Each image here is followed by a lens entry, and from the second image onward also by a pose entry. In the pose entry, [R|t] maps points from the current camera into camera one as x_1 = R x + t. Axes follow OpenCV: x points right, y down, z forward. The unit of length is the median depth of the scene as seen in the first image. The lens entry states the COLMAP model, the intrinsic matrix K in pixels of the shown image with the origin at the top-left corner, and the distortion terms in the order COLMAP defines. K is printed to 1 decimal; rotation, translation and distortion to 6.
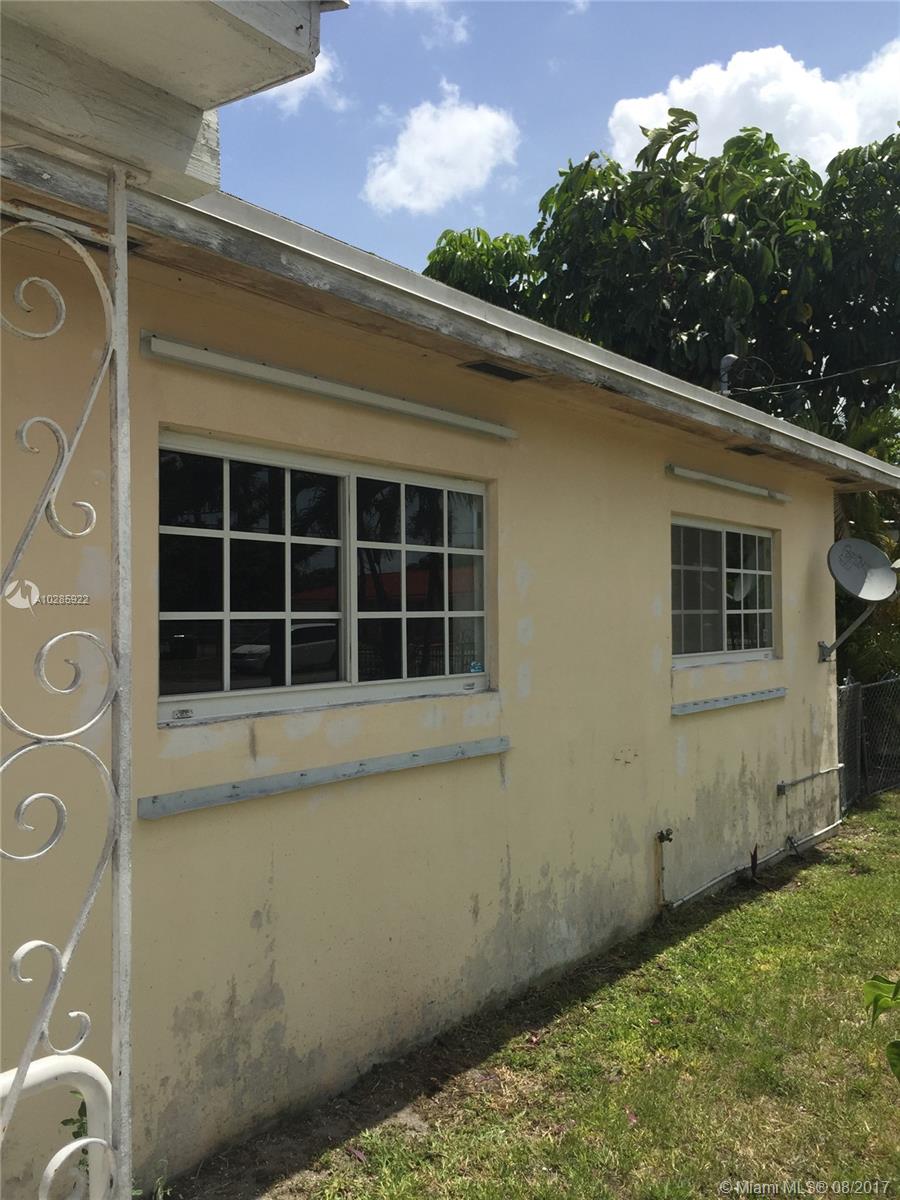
lens RADIAL K [[1050.4, 0, 467.2], [0, 1050.4, 594.7], [0, 0, 1]] dist [0.072431, 0.005073]
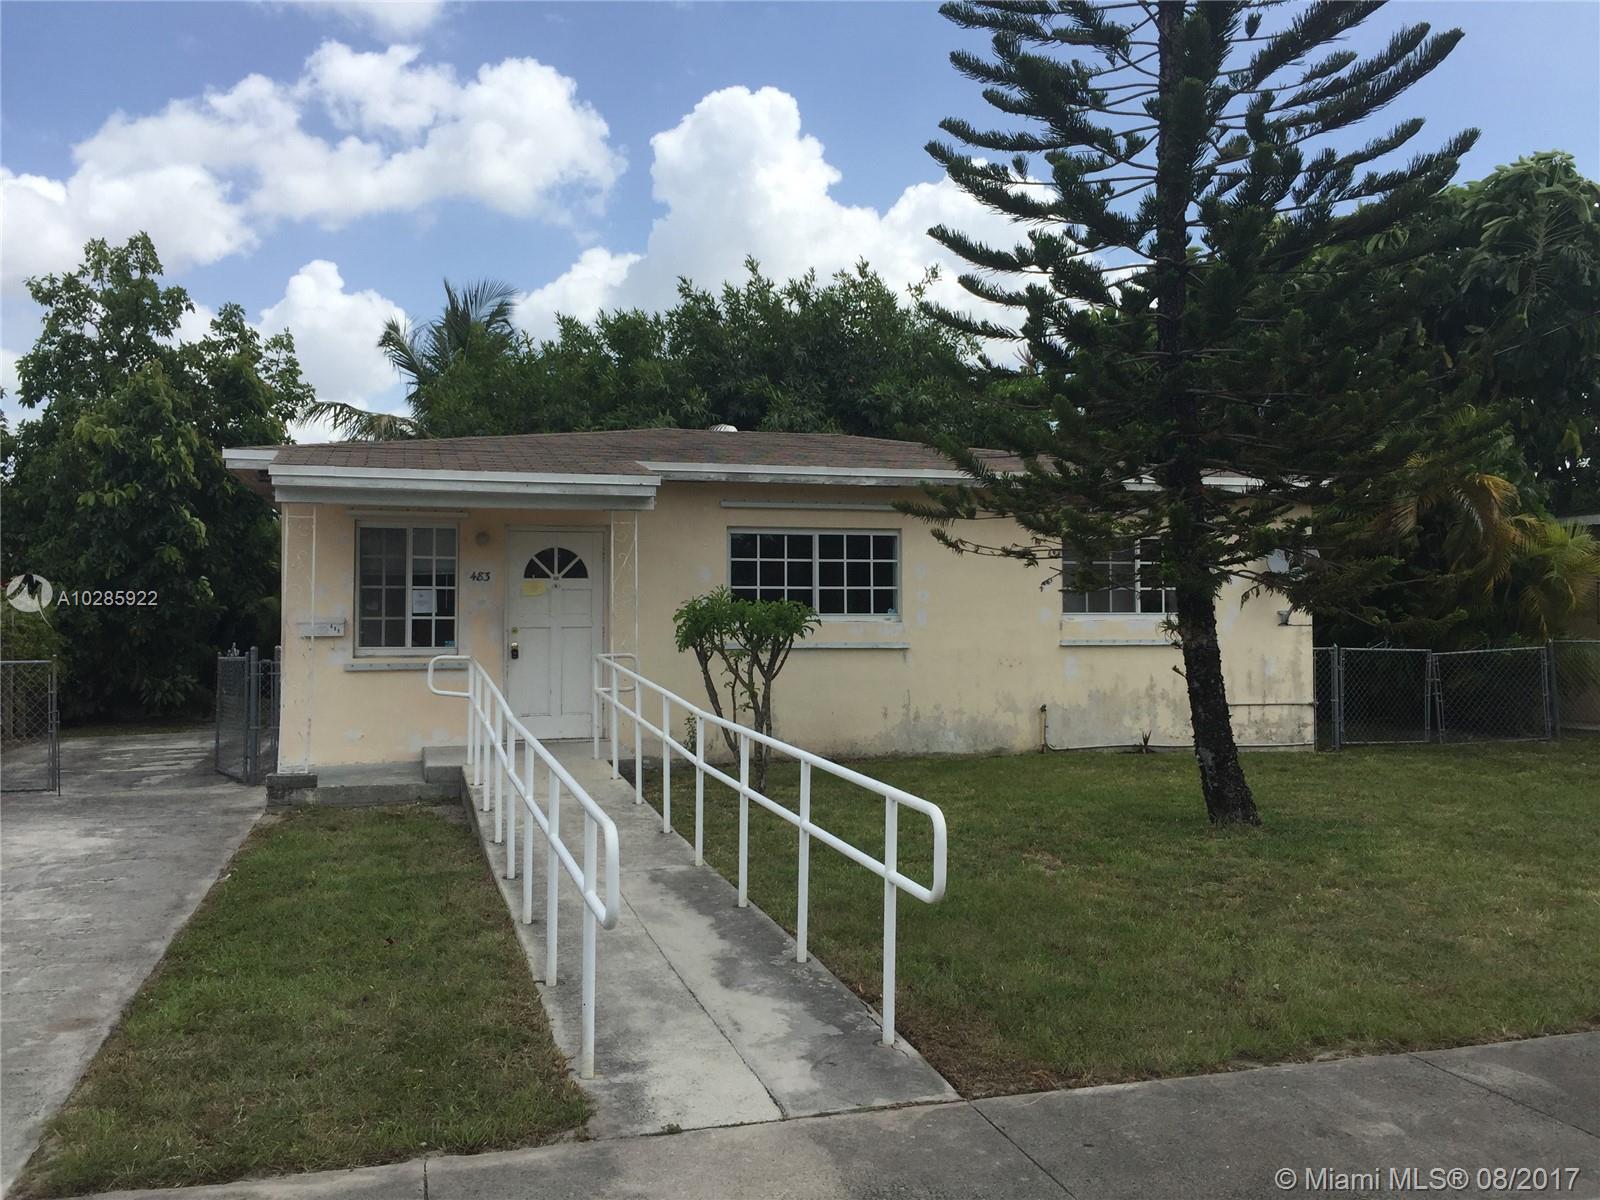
lens RADIAL K [[1400.6, 0, 800.0], [0, 1400.6, 600.0], [0, 0, 1]] dist [0.072431, 0.005073]
pose [[0.800240, -0.000307, -0.599679, 1.654405], [0.007150, 0.999934, 0.009030, 0.015437], [0.599637, -0.011514, 0.800189, -1.537930]]
